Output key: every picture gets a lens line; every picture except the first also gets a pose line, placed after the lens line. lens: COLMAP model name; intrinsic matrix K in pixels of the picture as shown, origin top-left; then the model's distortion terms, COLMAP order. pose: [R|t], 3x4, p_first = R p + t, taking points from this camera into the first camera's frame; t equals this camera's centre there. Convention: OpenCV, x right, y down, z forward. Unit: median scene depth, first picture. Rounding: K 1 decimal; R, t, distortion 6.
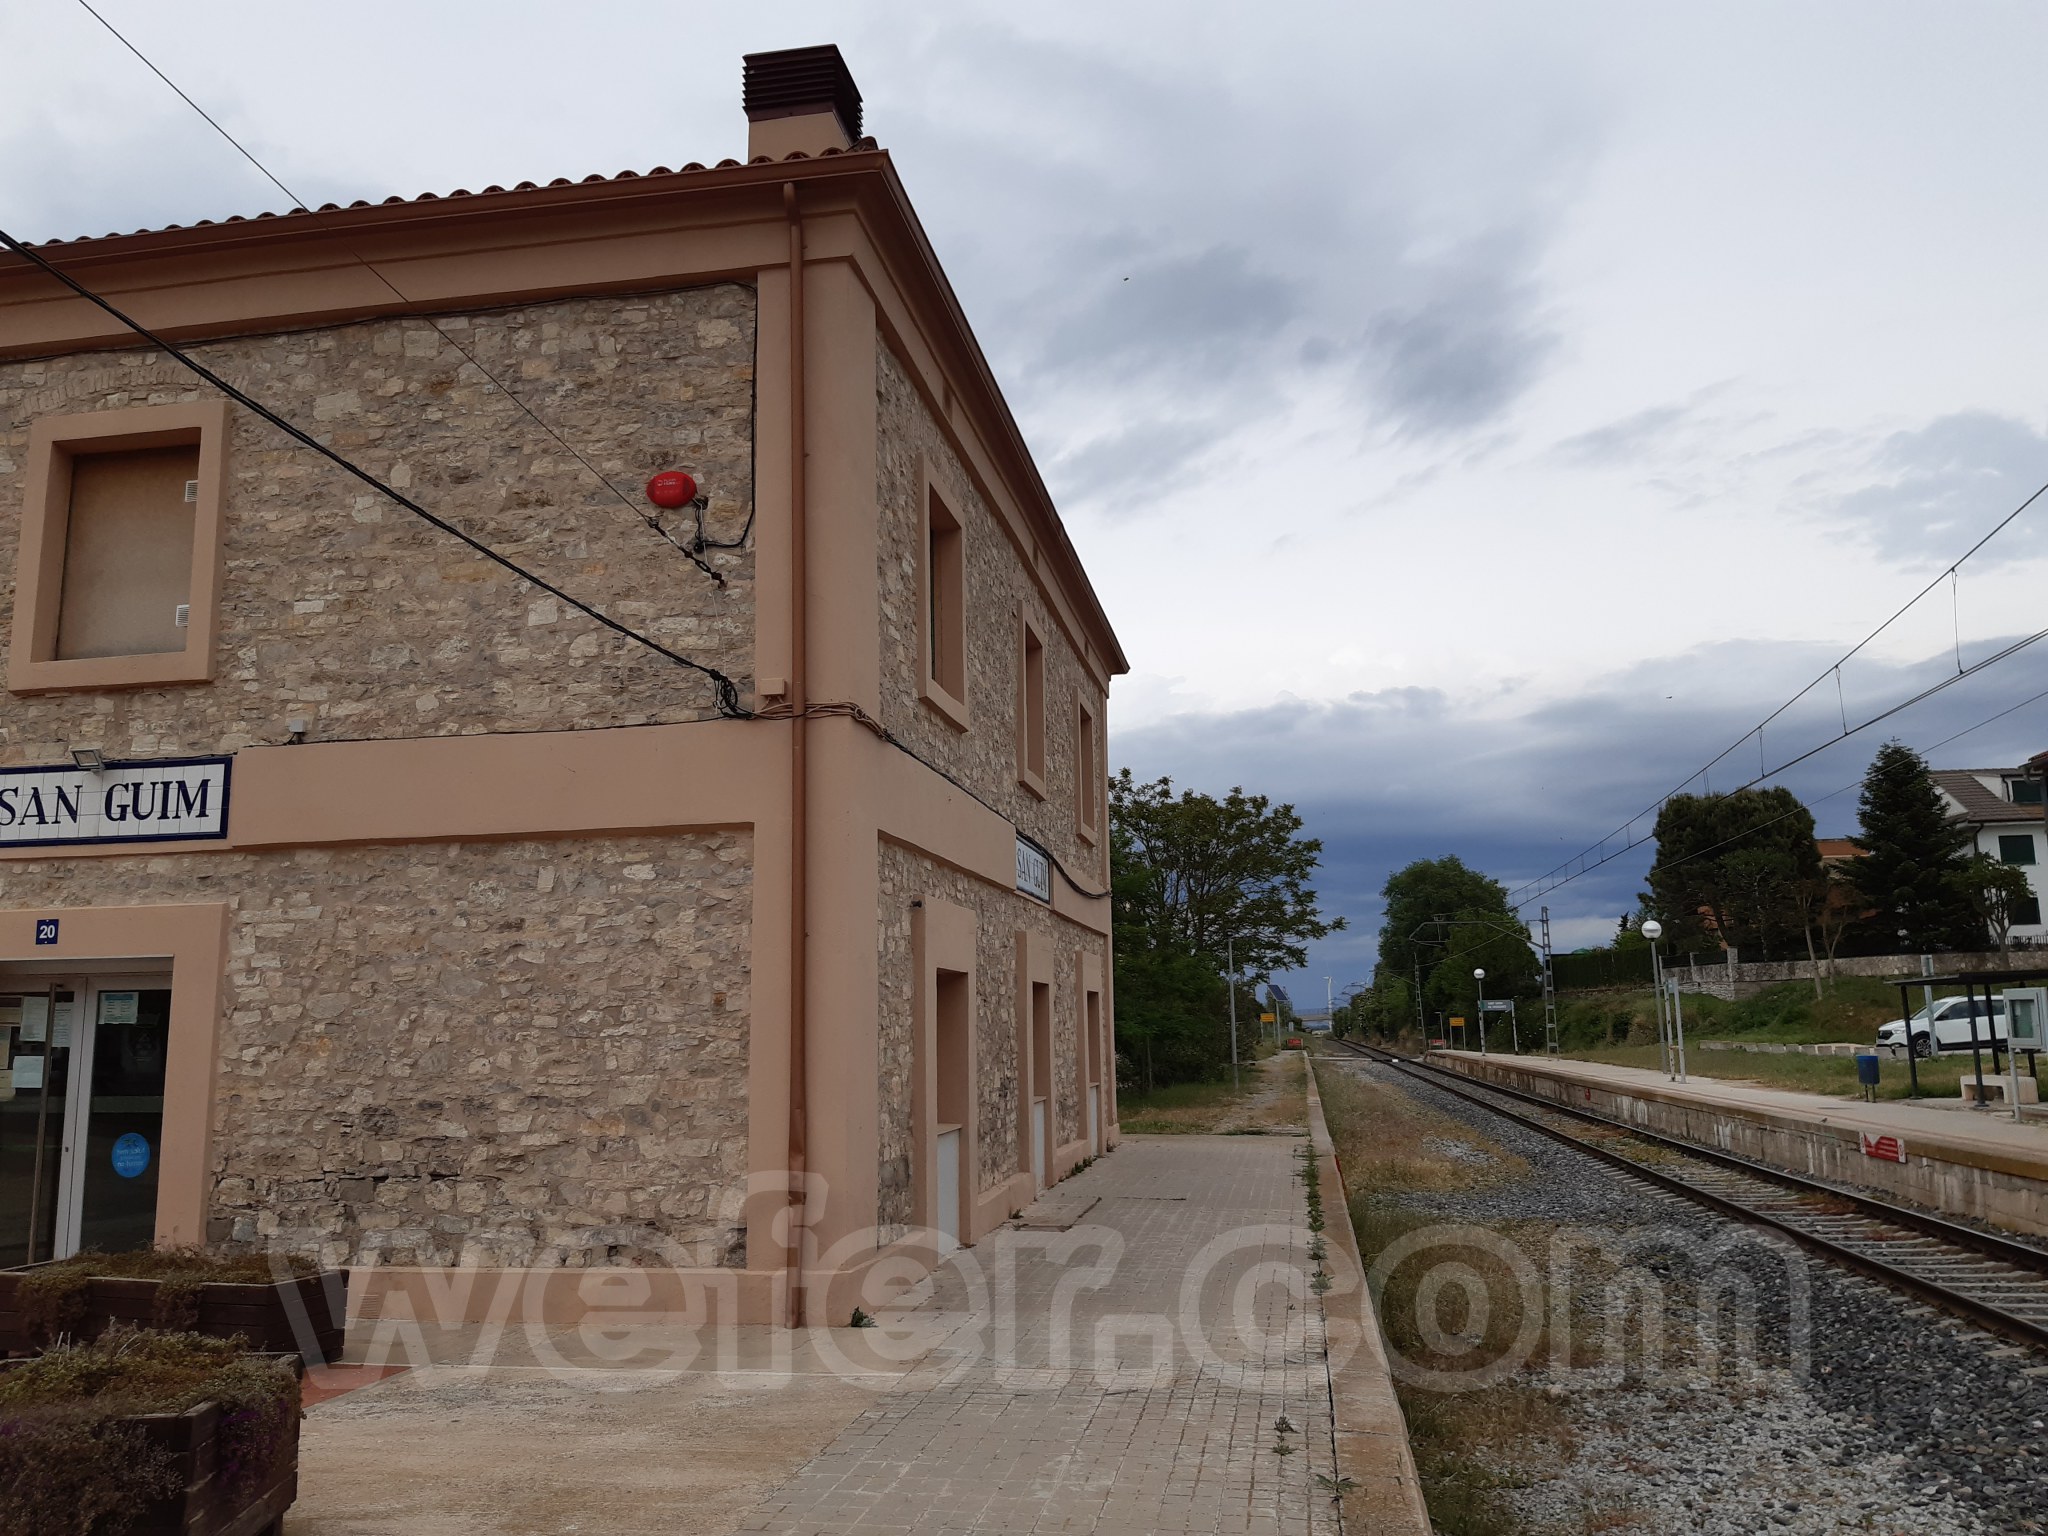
lens RADIAL K [[1586.3, 0, 1025.9], [0, 1586.3, 745.2], [0, 0, 1]] dist [0.081252, -0.150678]
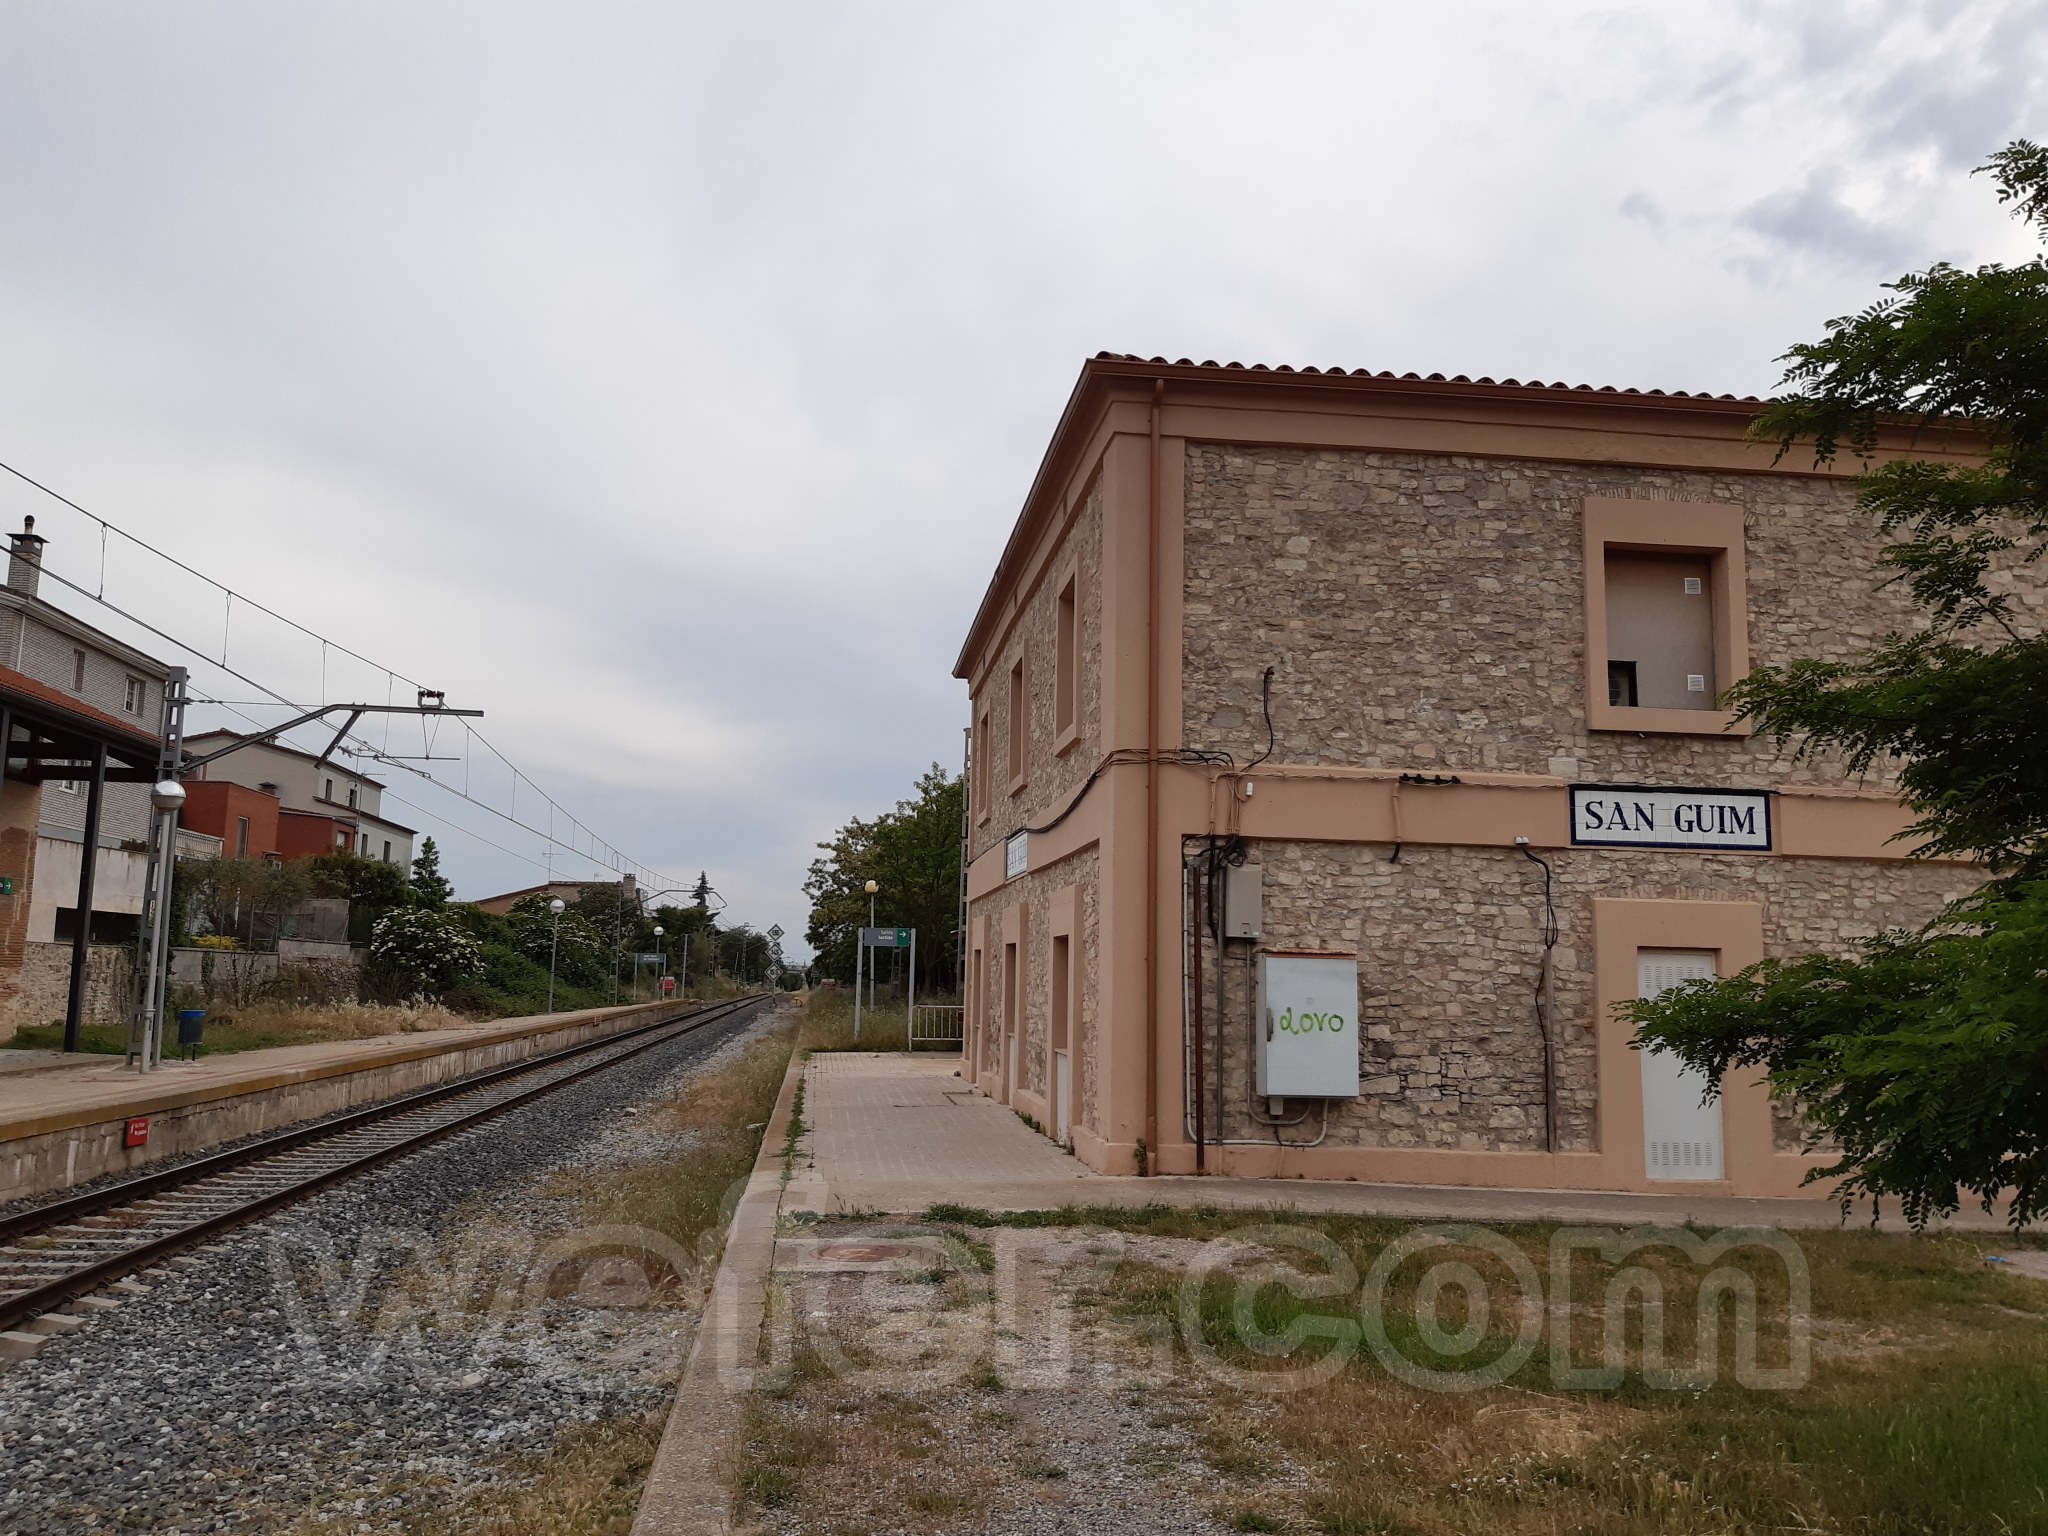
lens RADIAL K [[1586.3, 0, 1025.9], [0, 1586.3, 745.2], [0, 0, 1]] dist [0.081252, -0.150678]
pose [[0.955331, 0.077683, 0.285147, -1.500349], [-0.086174, 0.996129, 0.017335, -0.002018], [-0.282697, -0.041133, 0.958327, -0.154342]]
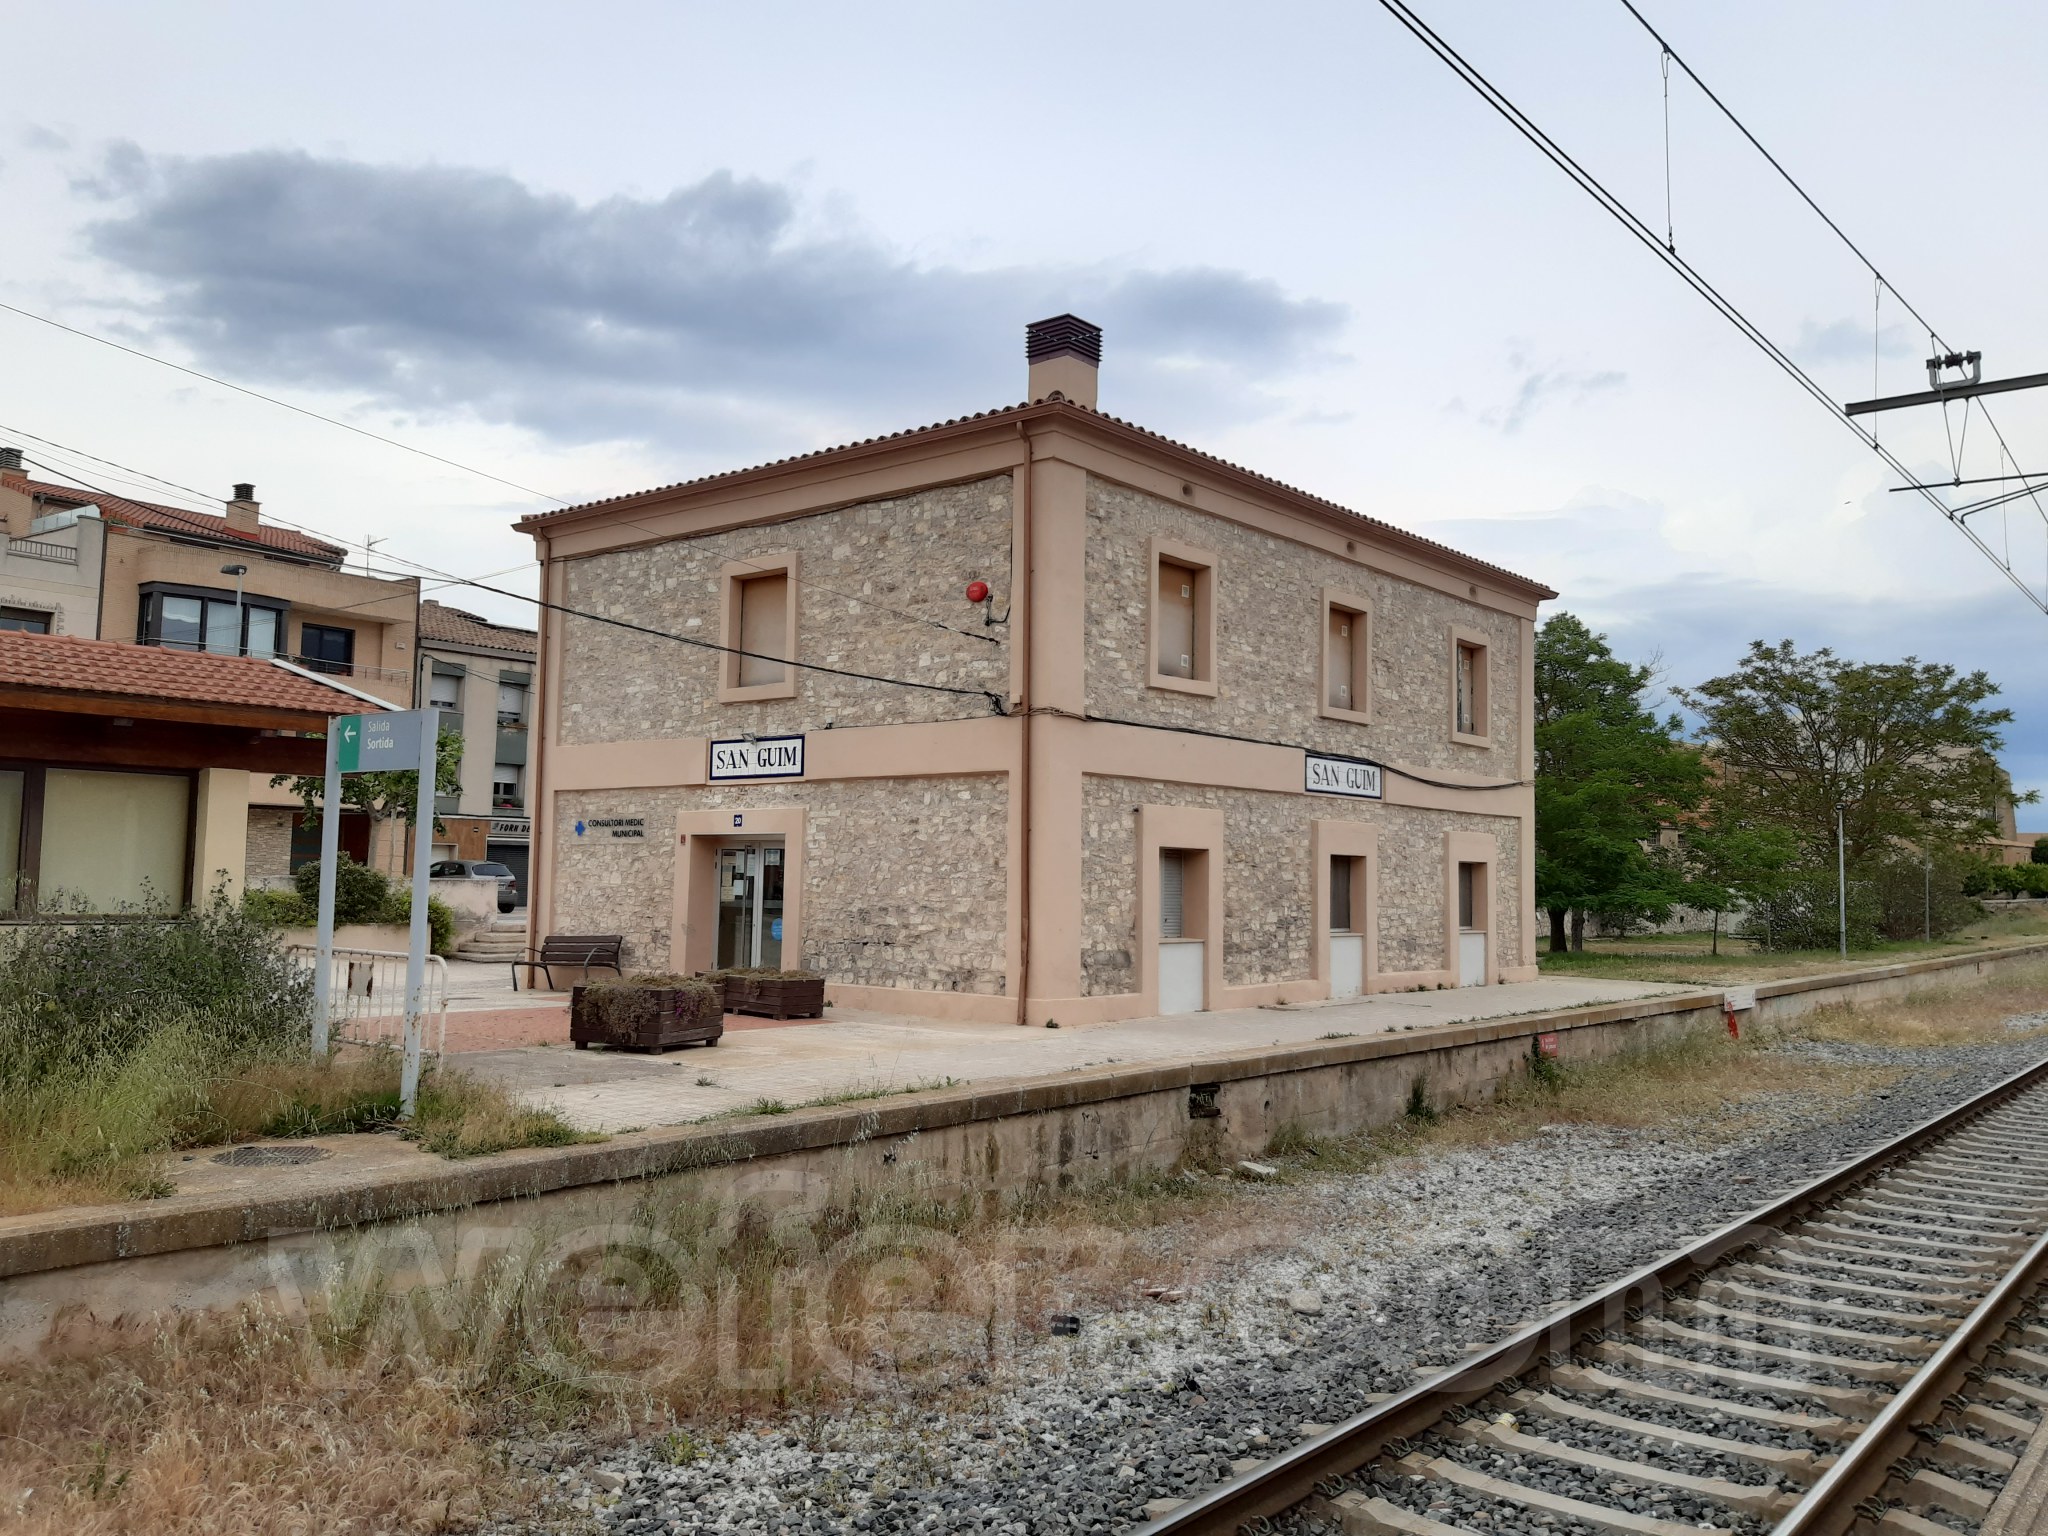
lens RADIAL K [[1602.6, 0, 1023.7], [0, 1602.6, 743.7], [0, 0, 1]] dist [0.112539, -0.253308]
pose [[0.867809, -0.011077, -0.496774, 0.738249], [0.055739, 0.995612, 0.075170, -0.117483], [0.493762, -0.092923, 0.864618, -0.603722]]
